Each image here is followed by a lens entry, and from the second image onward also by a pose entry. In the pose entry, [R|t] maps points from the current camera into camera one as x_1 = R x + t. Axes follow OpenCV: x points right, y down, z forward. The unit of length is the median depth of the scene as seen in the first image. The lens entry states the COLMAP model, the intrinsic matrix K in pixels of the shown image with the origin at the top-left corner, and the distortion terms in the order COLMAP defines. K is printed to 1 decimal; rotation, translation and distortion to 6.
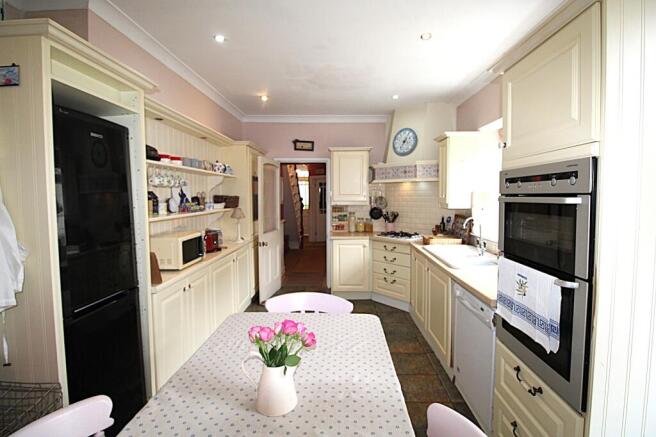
lens RADIAL K [[304.1, 0, 331.1], [0, 304.1, 210.5], [0, 0, 1]] dist [-0.002633, -0.011619]
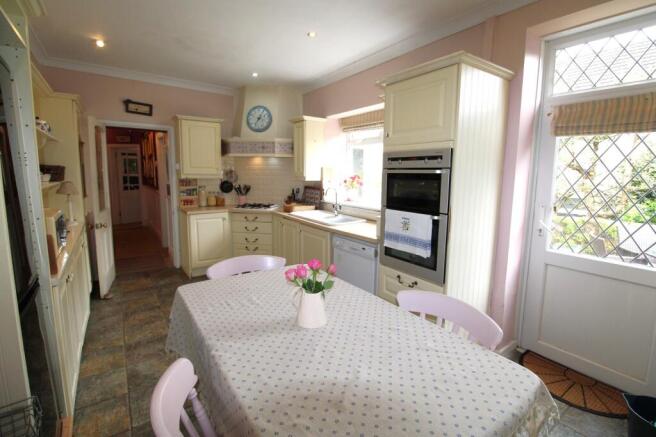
lens RADIAL K [[304.1, 0, 331.1], [0, 304.1, 210.5], [0, 0, 1]] dist [-0.002633, -0.011619]
pose [[0.795599, -0.059327, 0.602912, -0.231656], [0.012467, 0.996586, 0.081613, 0.011801], [-0.605695, -0.057415, 0.793623, -0.019685]]
